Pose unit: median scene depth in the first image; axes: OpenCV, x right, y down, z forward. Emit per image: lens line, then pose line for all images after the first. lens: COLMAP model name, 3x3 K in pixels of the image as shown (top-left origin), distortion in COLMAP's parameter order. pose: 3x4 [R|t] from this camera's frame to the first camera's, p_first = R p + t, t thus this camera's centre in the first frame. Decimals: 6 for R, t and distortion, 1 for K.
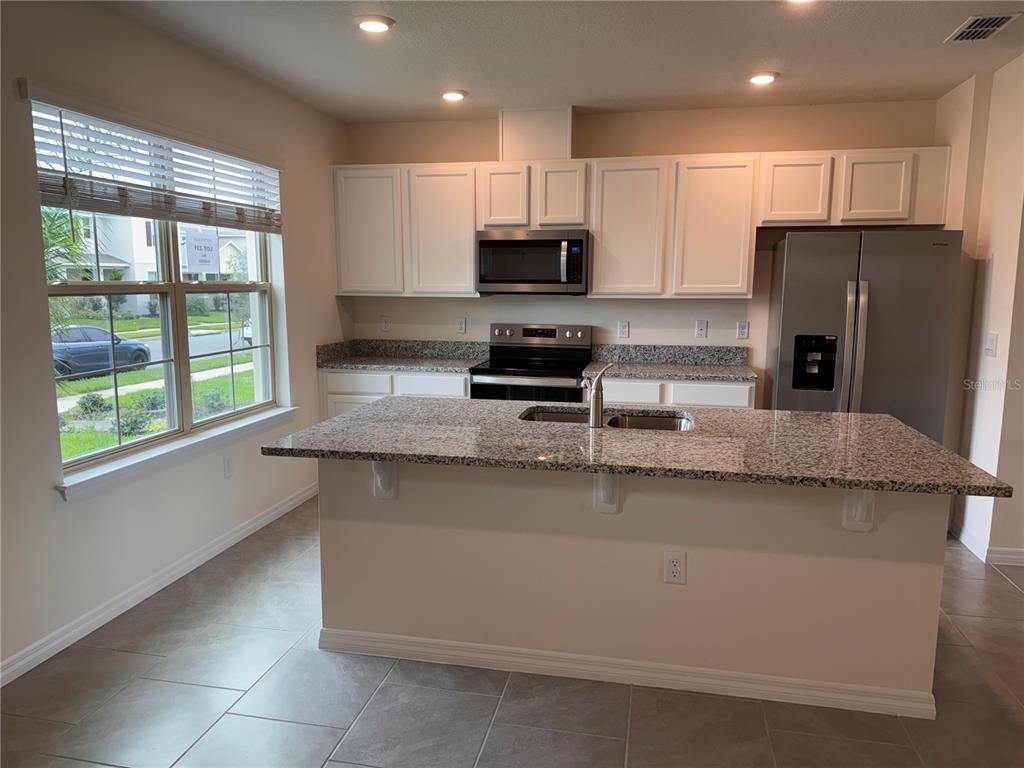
lens RADIAL K [[718.9, 0, 512.0], [0, 718.9, 384.0], [0, 0, 1]] dist [0.145897, -0.221295]
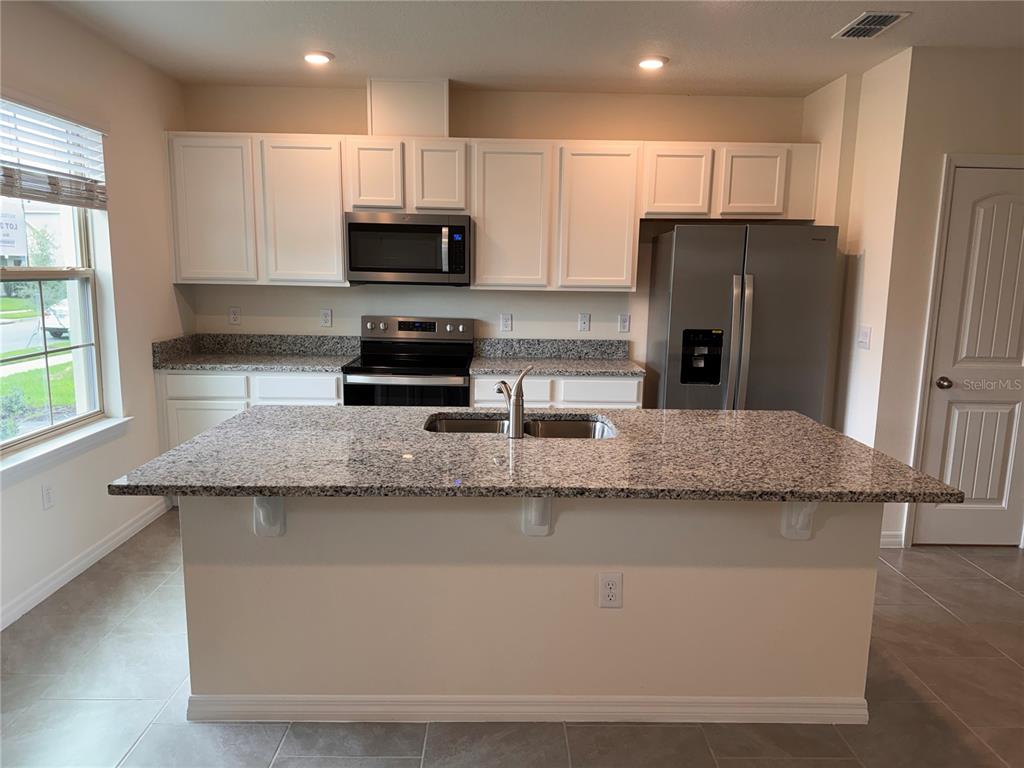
lens RADIAL K [[716.2, 0, 513.9], [0, 716.2, 387.9], [0, 0, 1]] dist [0.126069, -0.194492]
pose [[0.975701, -0.024218, 0.217764, -0.046909], [0.019142, 0.999494, 0.025390, -0.014641], [-0.218269, -0.020604, 0.975671, 0.081164]]
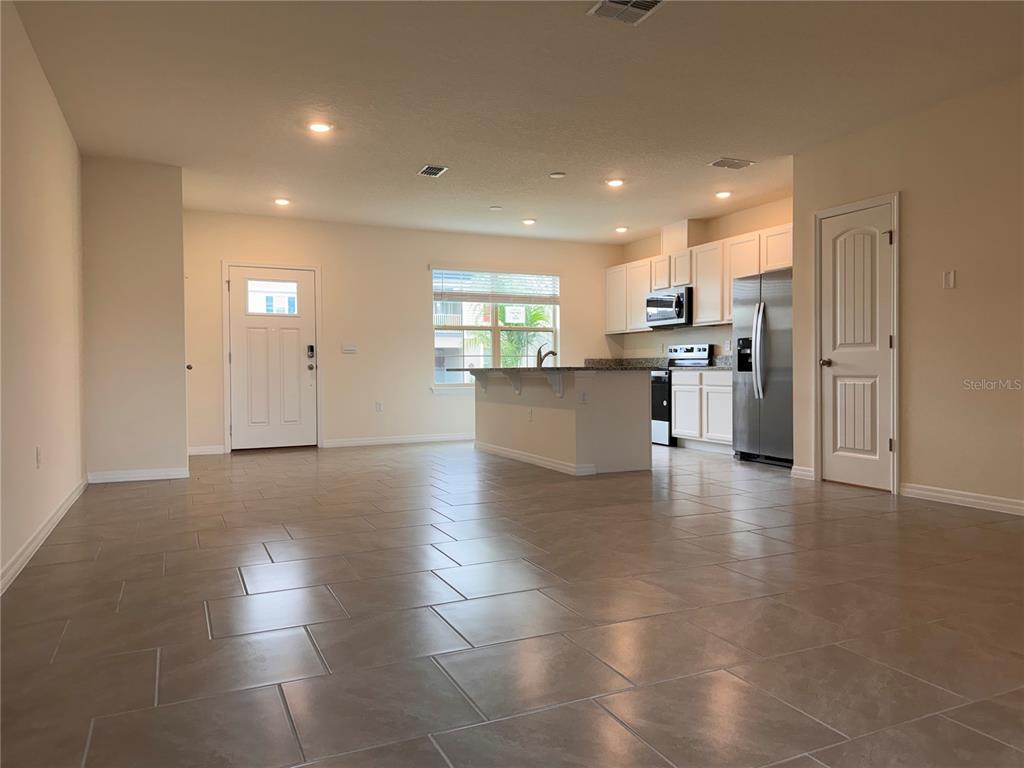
lens RADIAL K [[716.0, 0, 508.4], [0, 716.0, 379.9], [0, 0, 1]] dist [0.118282, -0.170112]
pose [[0.596100, 0.003634, -0.802902, 1.239516], [-0.103223, 0.992038, -0.072145, 0.176084], [0.796247, 0.125883, 0.591729, -0.335310]]
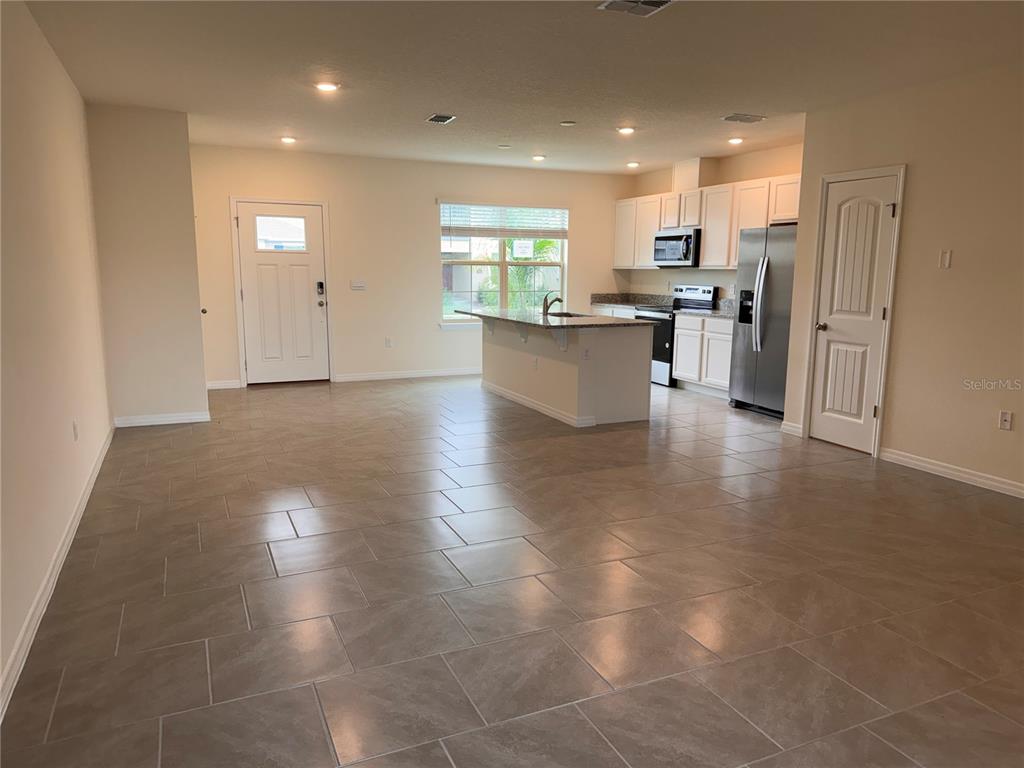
lens RADIAL K [[716.2, 0, 513.9], [0, 716.2, 387.9], [0, 0, 1]] dist [0.126069, -0.194492]
pose [[0.592508, 0.135474, -0.794091, 1.275505], [-0.118551, 0.989689, 0.080388, 0.074318], [0.796794, 0.046510, 0.602459, -0.371325]]
